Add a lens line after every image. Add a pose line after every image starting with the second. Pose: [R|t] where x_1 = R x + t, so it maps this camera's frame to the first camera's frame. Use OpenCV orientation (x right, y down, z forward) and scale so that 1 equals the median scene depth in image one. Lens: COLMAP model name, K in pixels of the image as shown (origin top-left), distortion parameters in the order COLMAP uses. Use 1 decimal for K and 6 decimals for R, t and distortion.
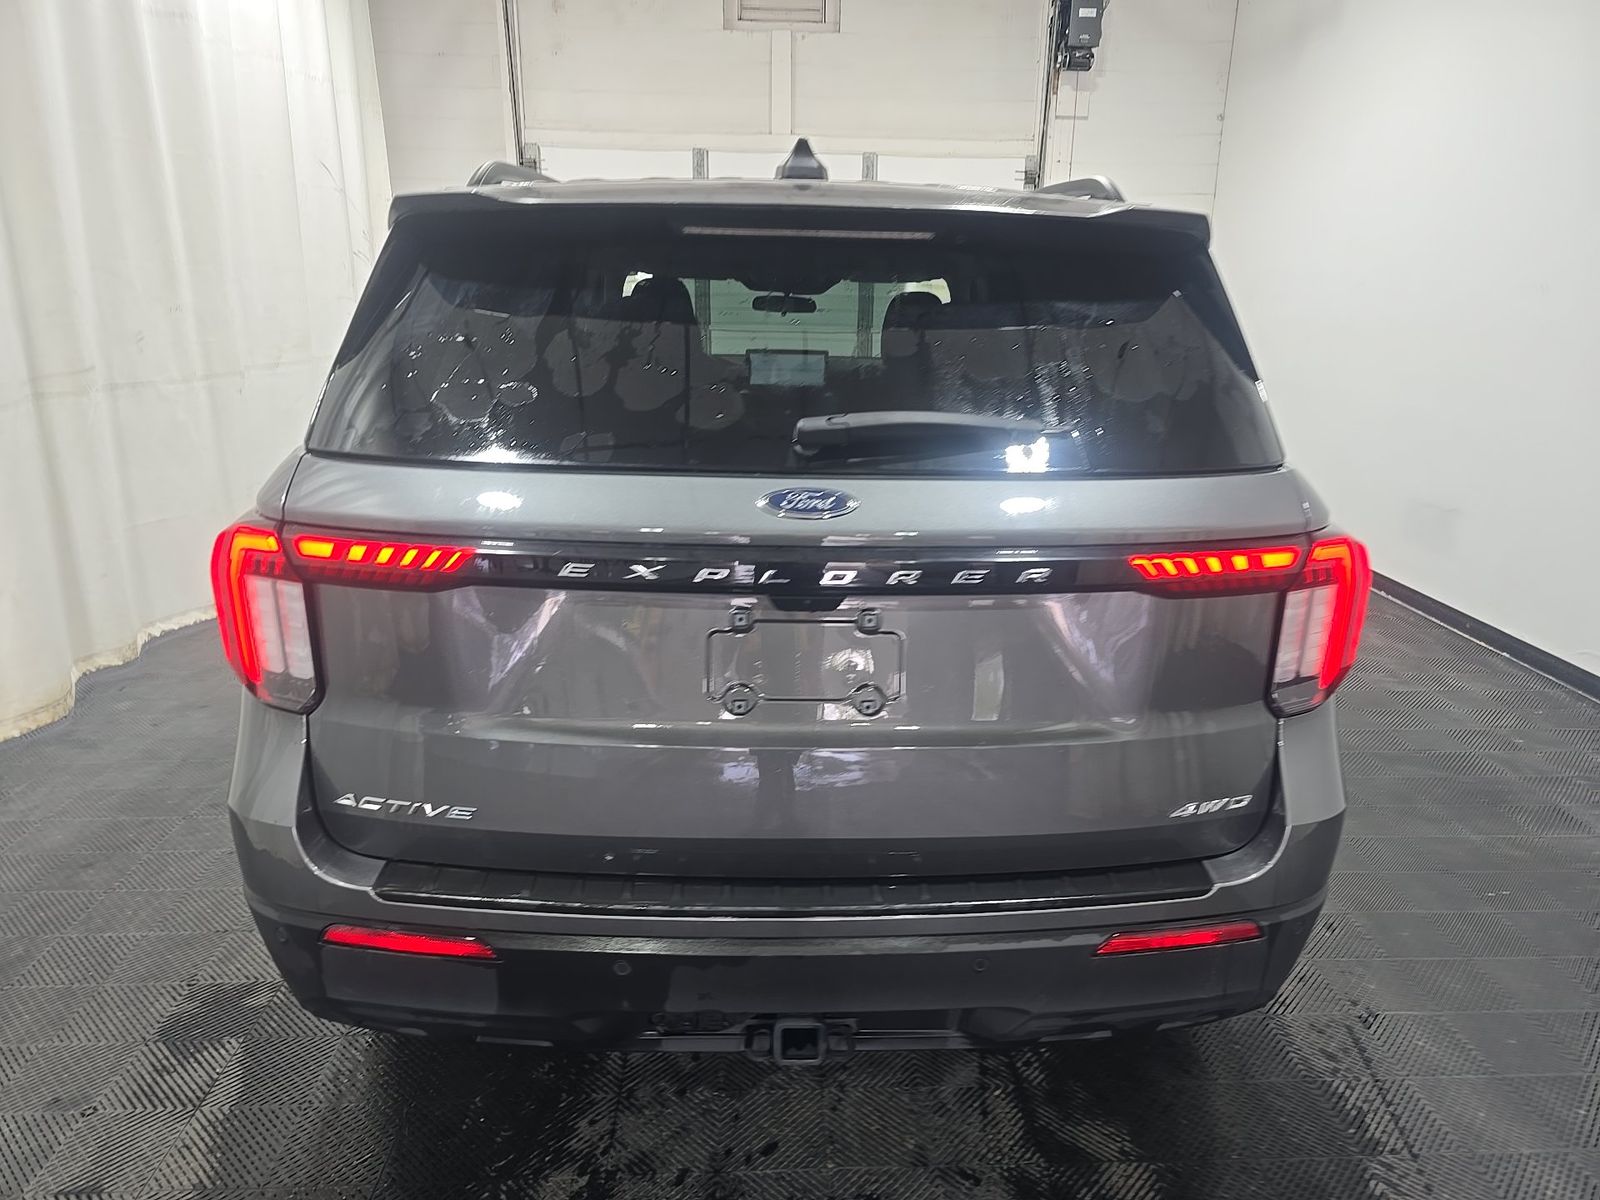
lens RADIAL K [[1073.4, 0, 800.0], [0, 1073.4, 600.0], [0, 0, 1]] dist [0.005159, -0.000329]
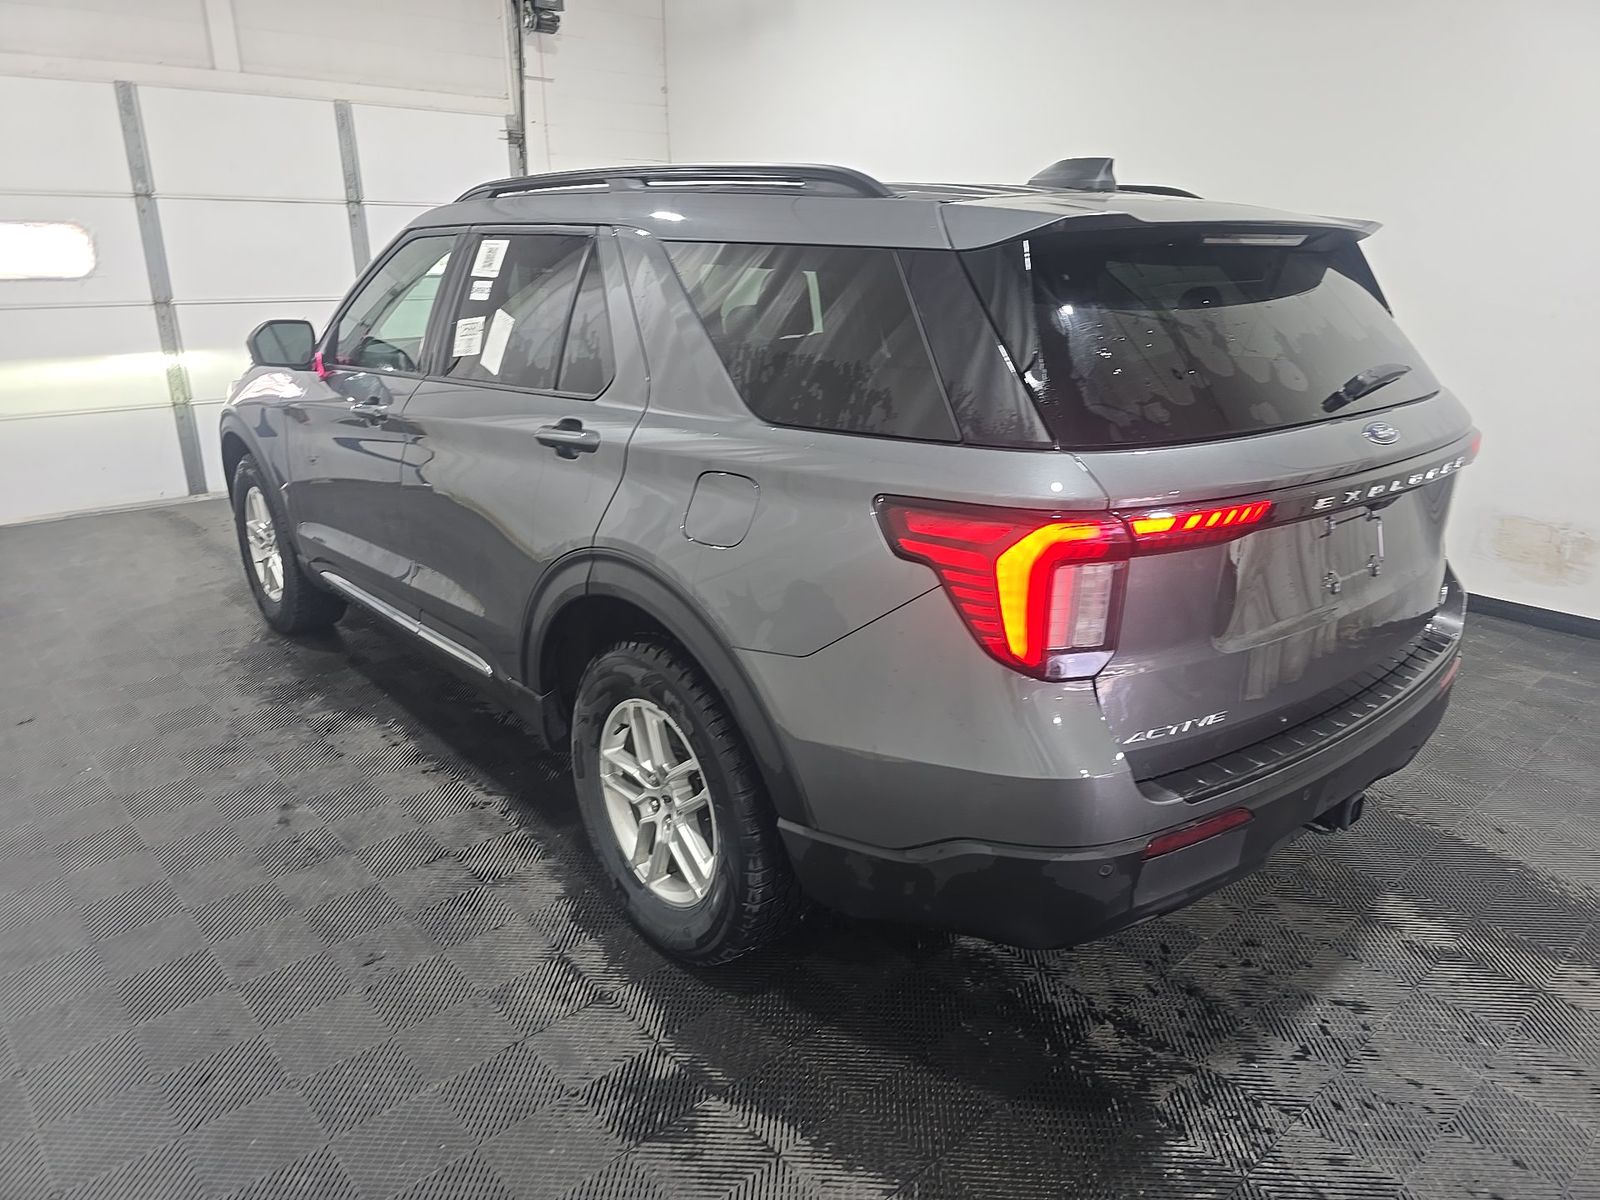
lens RADIAL K [[1078.4, 0, 820.1], [0, 1078.4, 615.4], [0, 0, 1]] dist [0.002265, -0.030933]
pose [[0.767136, -0.211837, 0.605498, -0.271076], [0.178429, 0.977116, 0.115788, -0.028487], [-0.616170, 0.019213, 0.787379, 0.057810]]
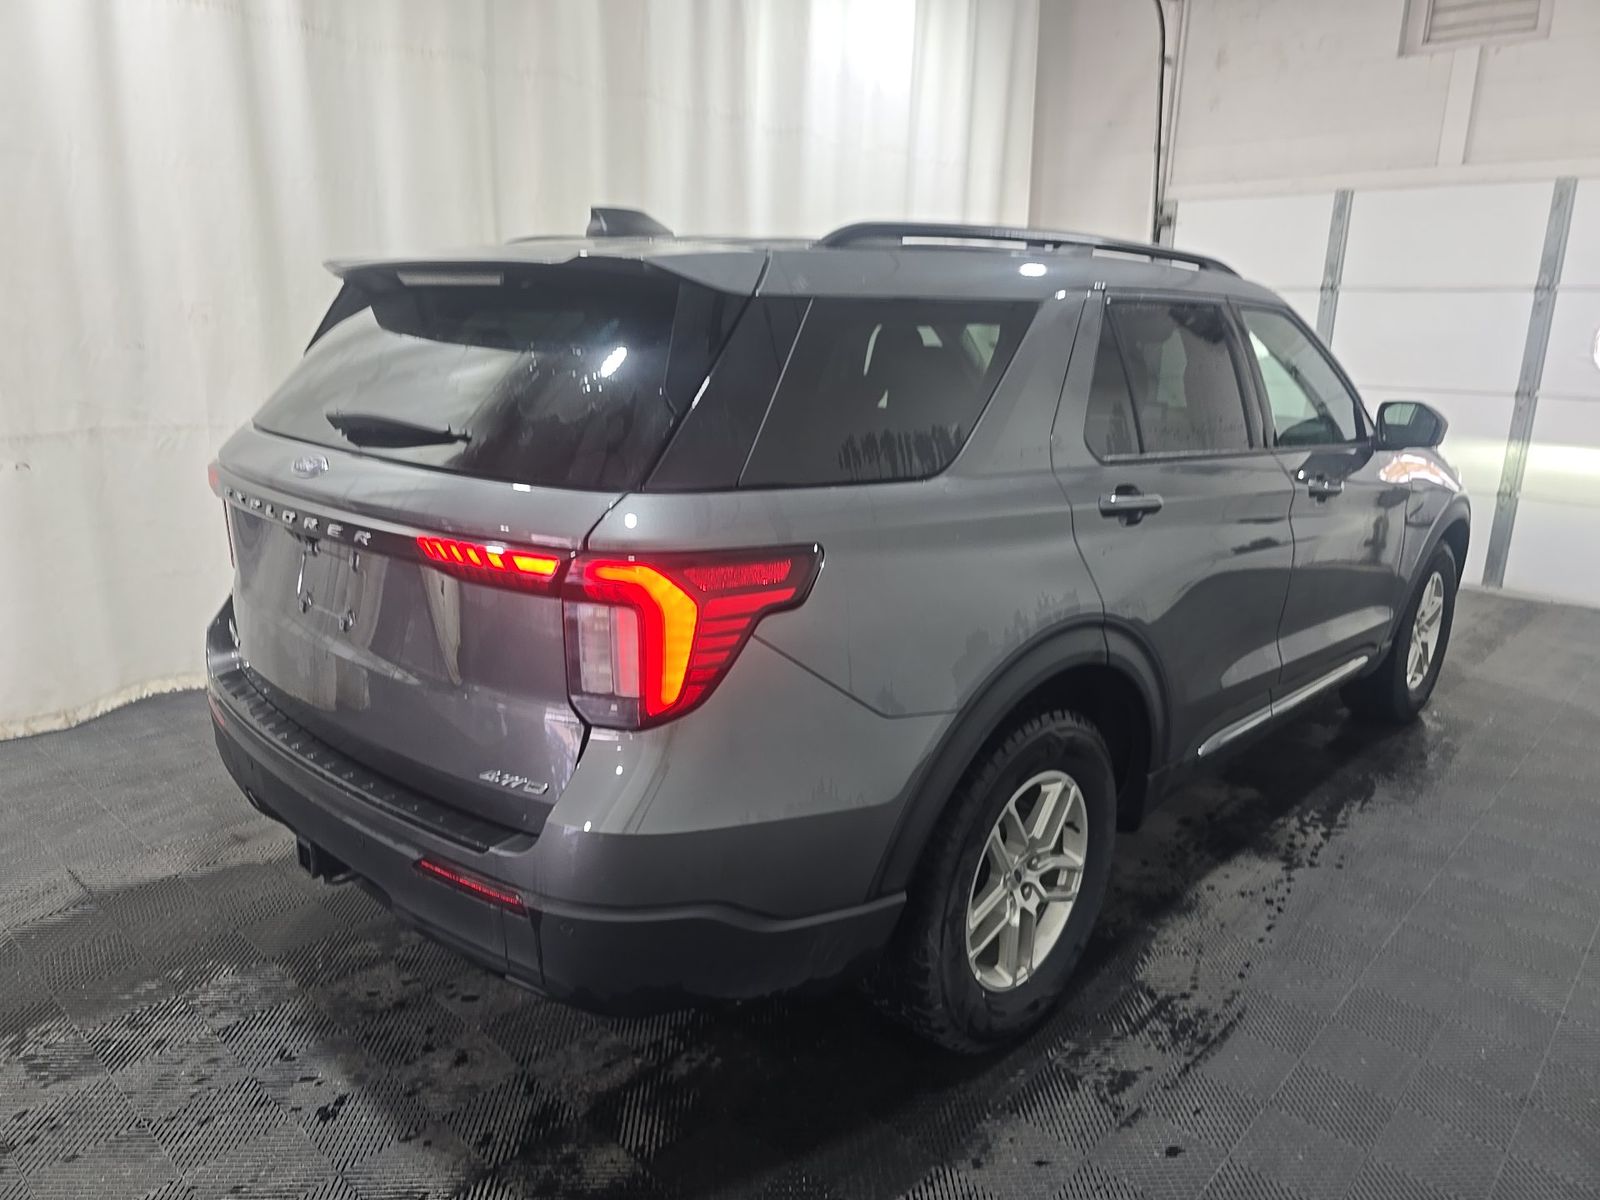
lens RADIAL K [[1078.4, 0, 820.1], [0, 1078.4, 615.4], [0, 0, 1]] dist [0.002265, -0.030933]
pose [[0.714328, 0.171380, -0.678502, 0.276278], [-0.196358, 0.979686, 0.040729, -0.017784], [0.671699, 0.104136, 0.733469, 0.076439]]
